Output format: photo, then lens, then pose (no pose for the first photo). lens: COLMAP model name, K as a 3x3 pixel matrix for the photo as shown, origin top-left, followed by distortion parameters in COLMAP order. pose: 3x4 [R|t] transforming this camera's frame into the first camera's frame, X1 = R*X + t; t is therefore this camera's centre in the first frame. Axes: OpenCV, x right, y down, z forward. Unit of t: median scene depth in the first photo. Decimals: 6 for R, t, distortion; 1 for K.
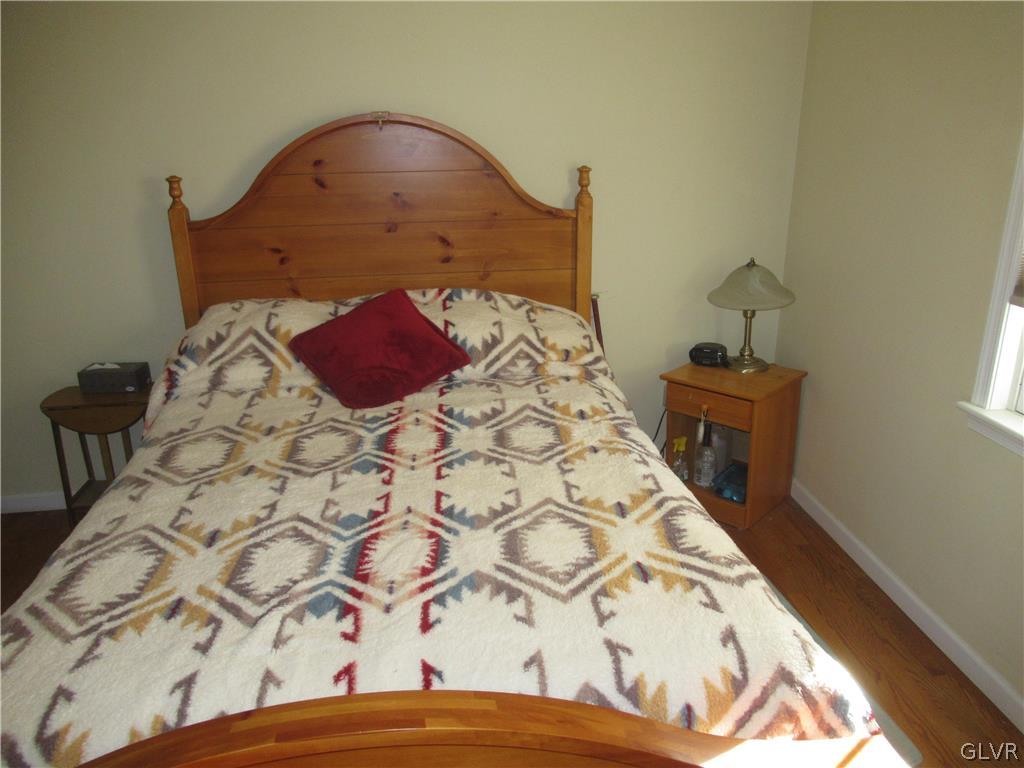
lens RADIAL K [[770.4, 0, 511.8], [0, 770.4, 380.2], [0, 0, 1]] dist [0.005351, -0.005211]
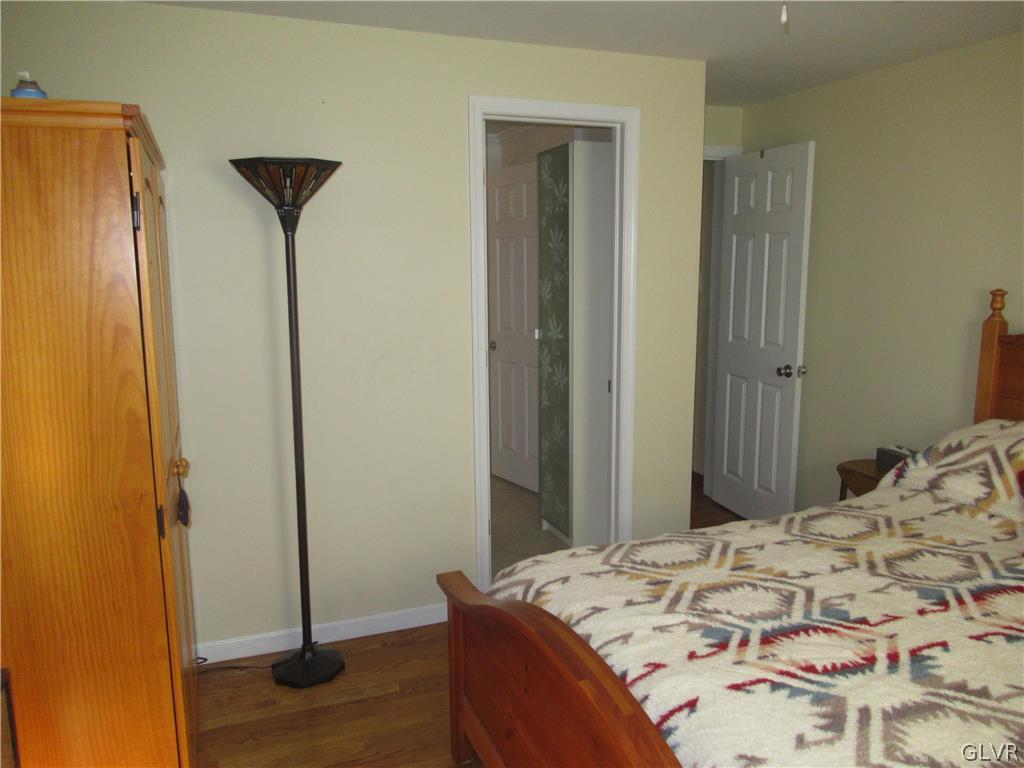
lens RADIAL K [[770.4, 0, 511.5], [0, 770.4, 383.1], [0, 0, 1]] dist [0.005351, -0.005211]
pose [[0.267780, 0.184051, -0.945737, 0.576198], [-0.312111, 0.945225, 0.095579, -0.068234], [0.911526, 0.269581, 0.310557, 0.201160]]
